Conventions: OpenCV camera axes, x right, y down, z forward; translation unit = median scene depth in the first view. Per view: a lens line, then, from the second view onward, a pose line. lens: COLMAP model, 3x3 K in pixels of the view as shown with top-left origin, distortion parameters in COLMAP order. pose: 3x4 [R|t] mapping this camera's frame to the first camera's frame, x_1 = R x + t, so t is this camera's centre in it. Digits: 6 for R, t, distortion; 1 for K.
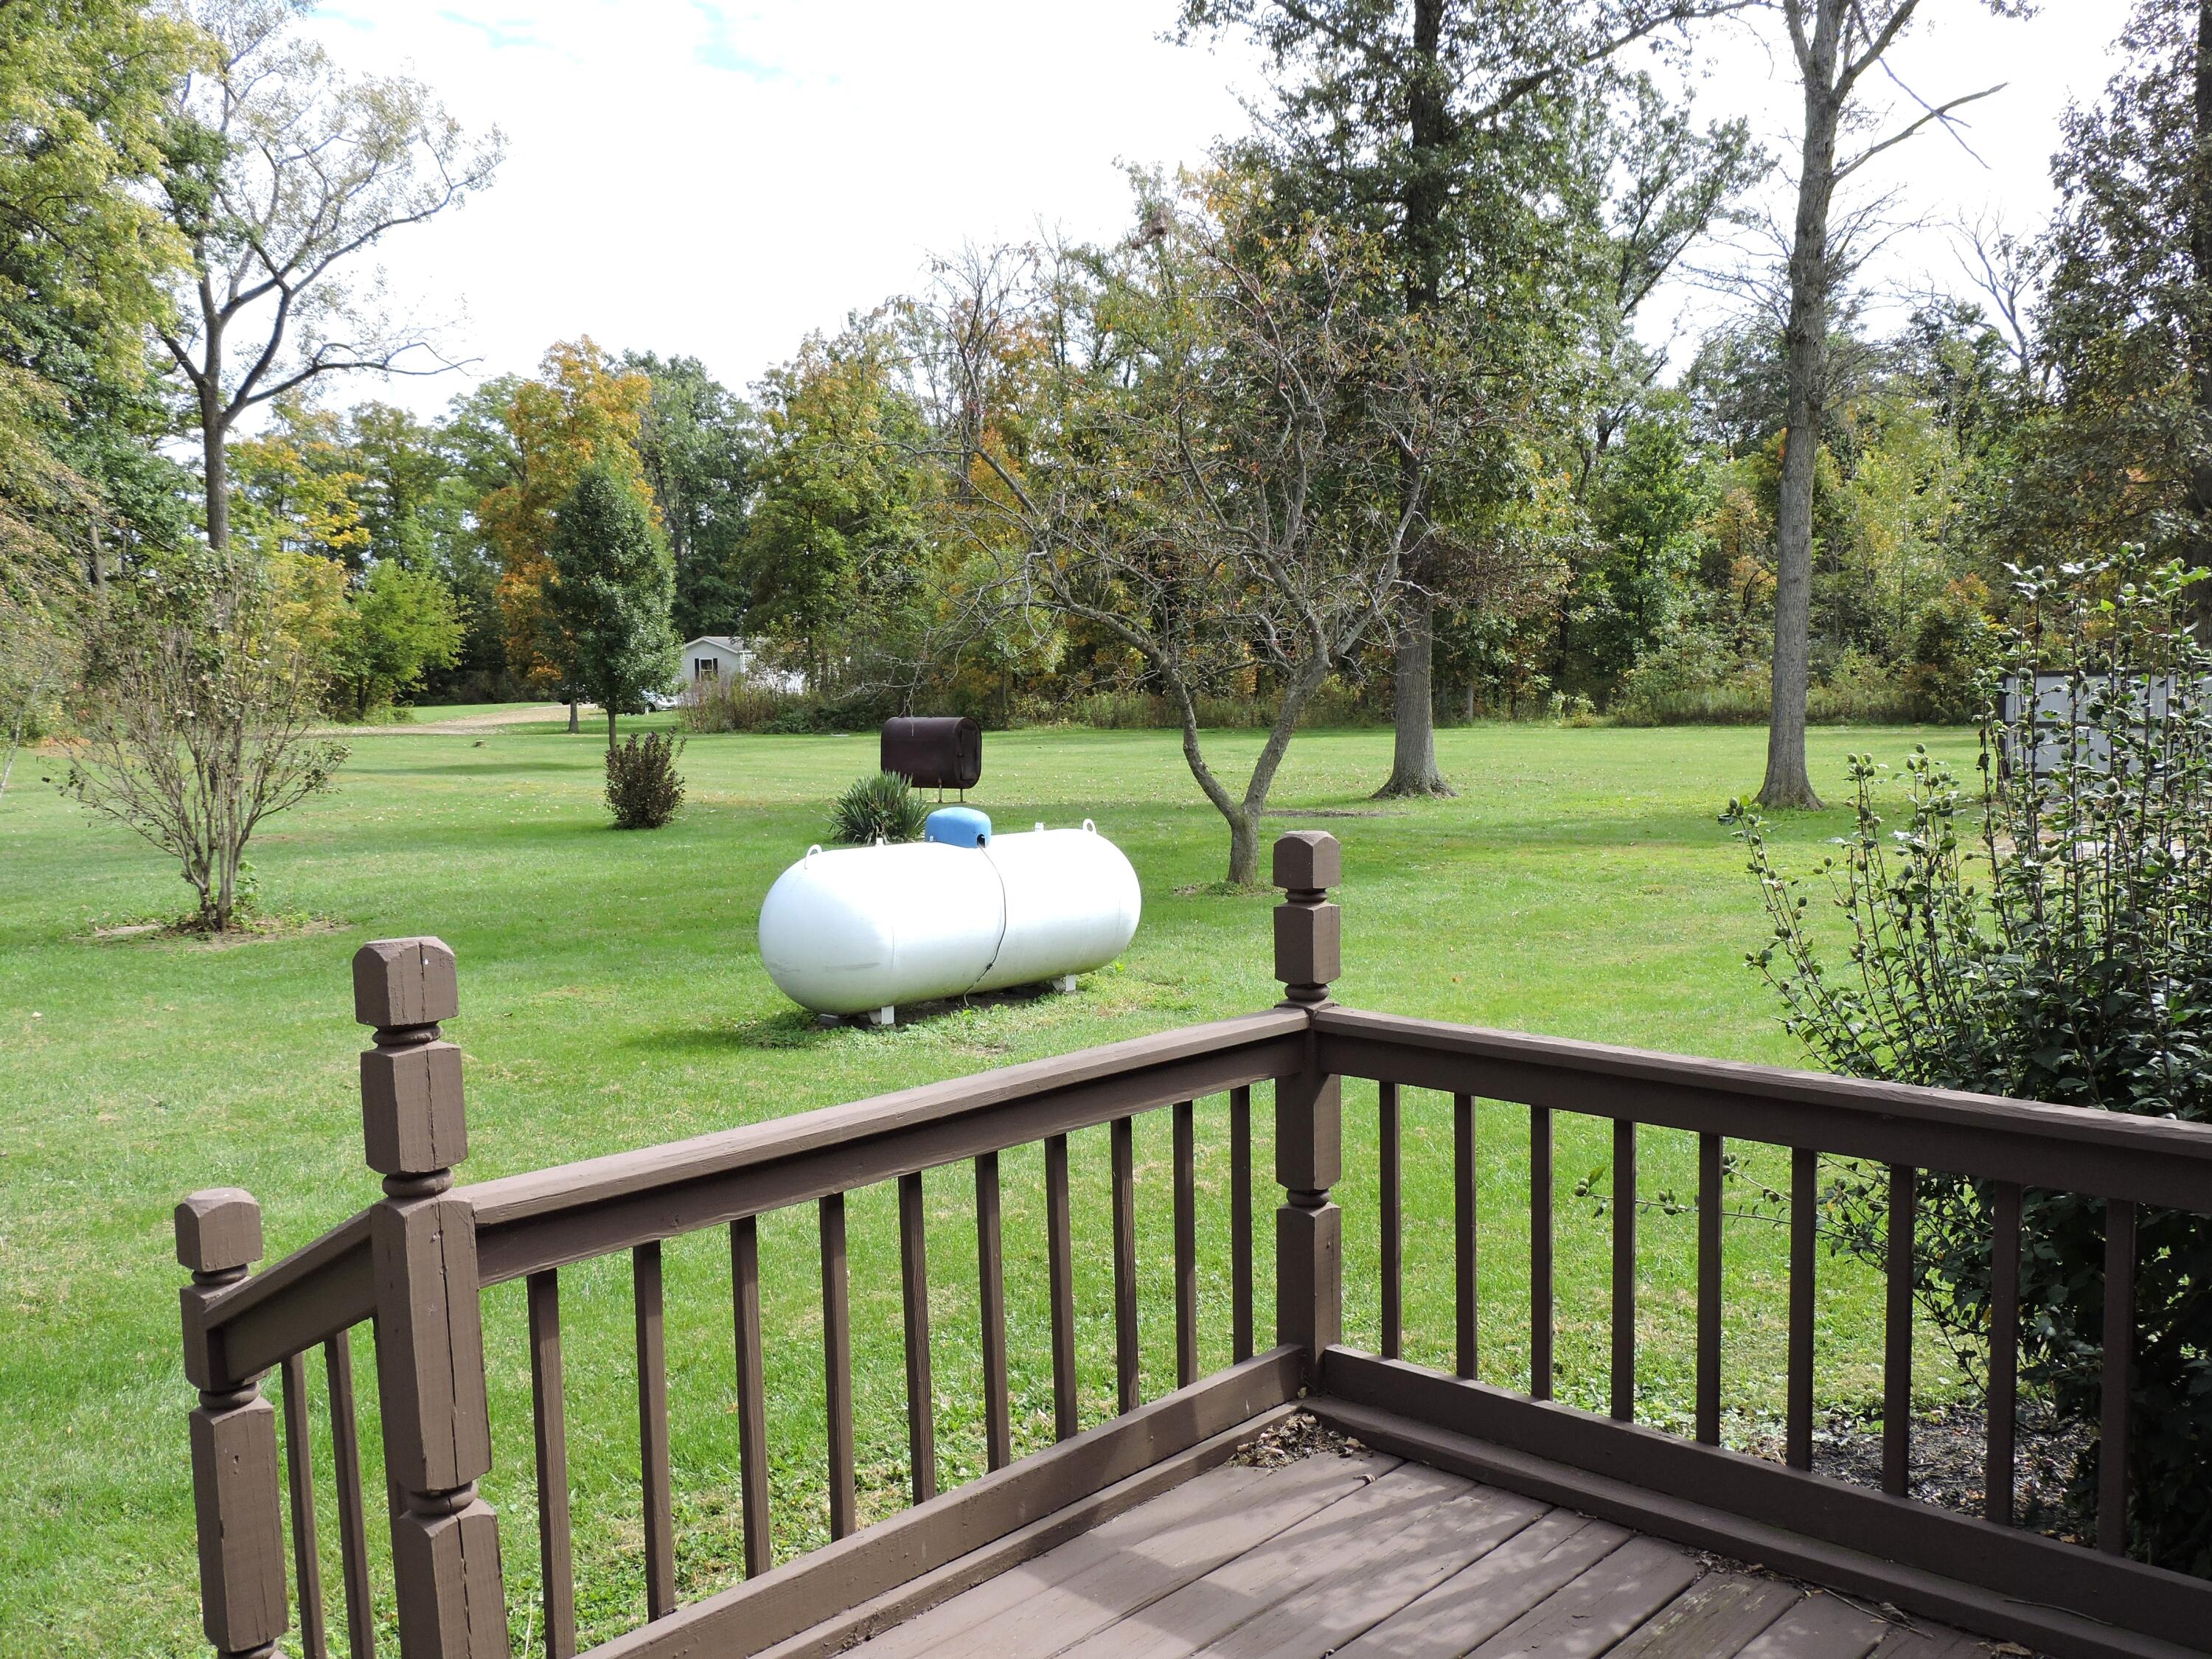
lens RADIAL K [[1912.5, 0, 1106.1], [0, 1912.5, 834.7], [0, 0, 1]] dist [-0.000416, 0.002187]
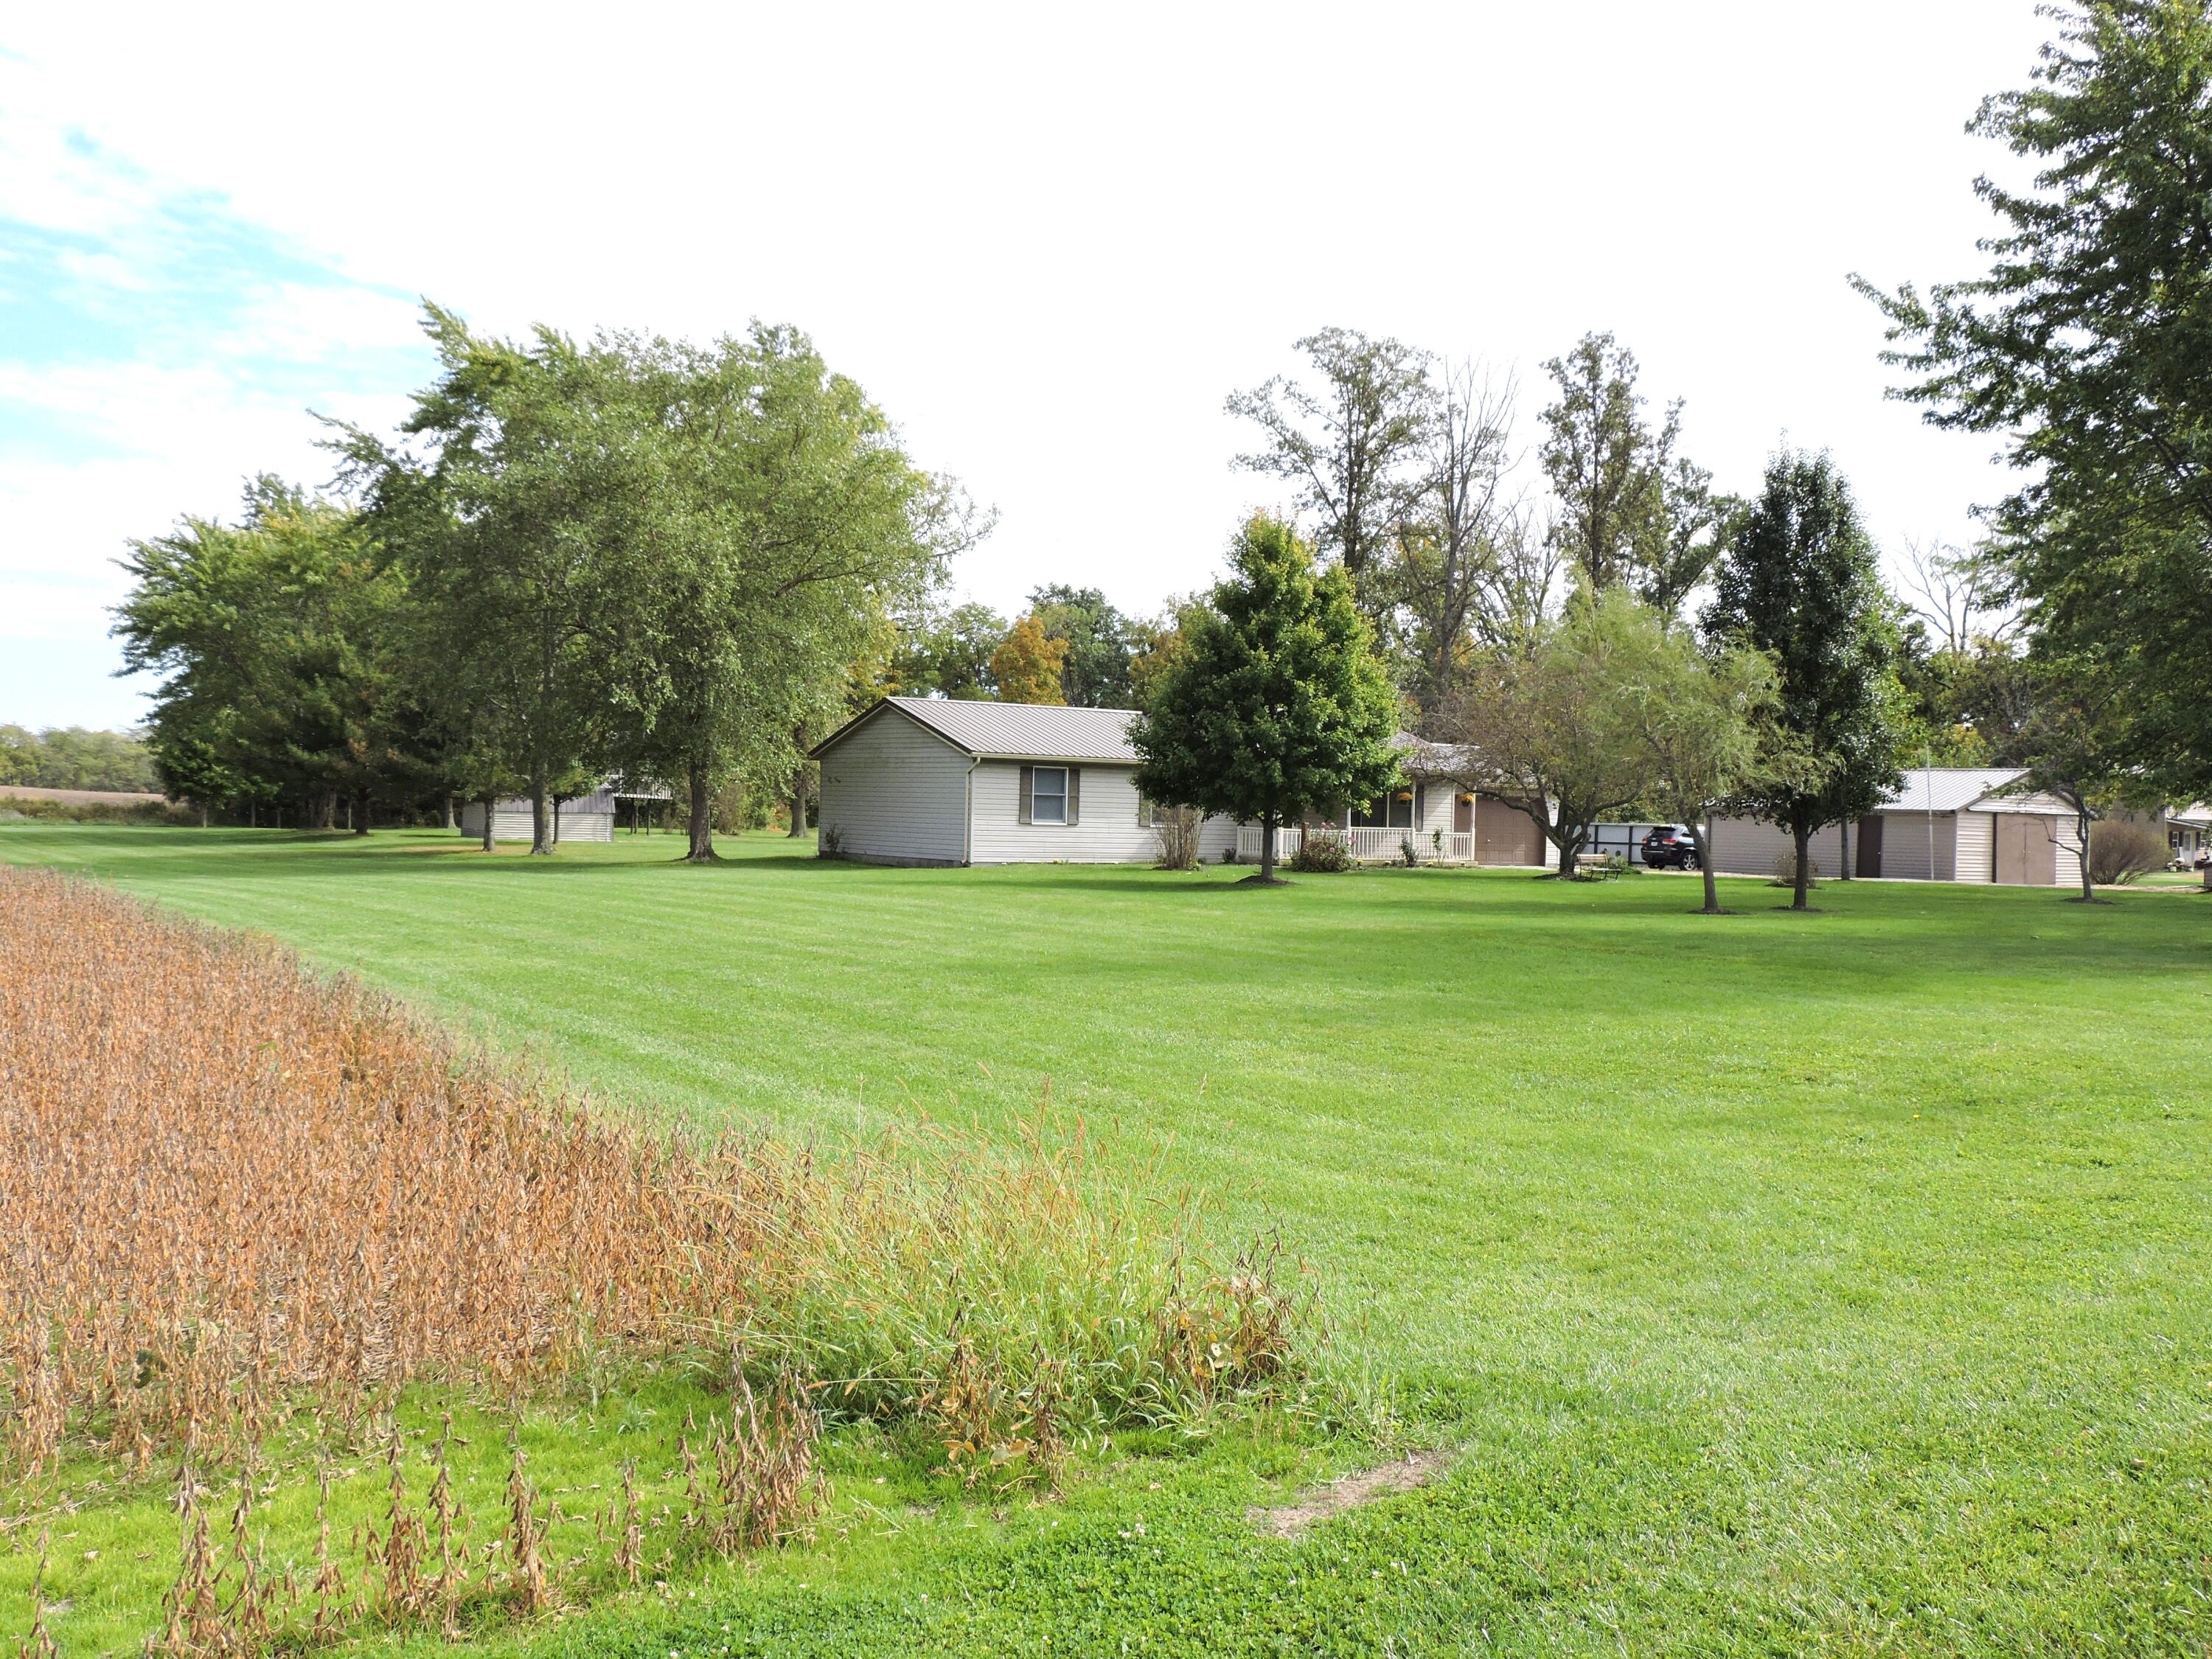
lens RADIAL K [[1912.5, 0, 1105.6], [0, 1912.5, 828.6], [0, 0, 1]] dist [-0.000416, 0.002187]
pose [[0.979126, 0.042313, -0.198802, 0.085445], [-0.058007, 0.995585, -0.073796, 0.034366], [0.194802, 0.083787, 0.977257, -0.393673]]
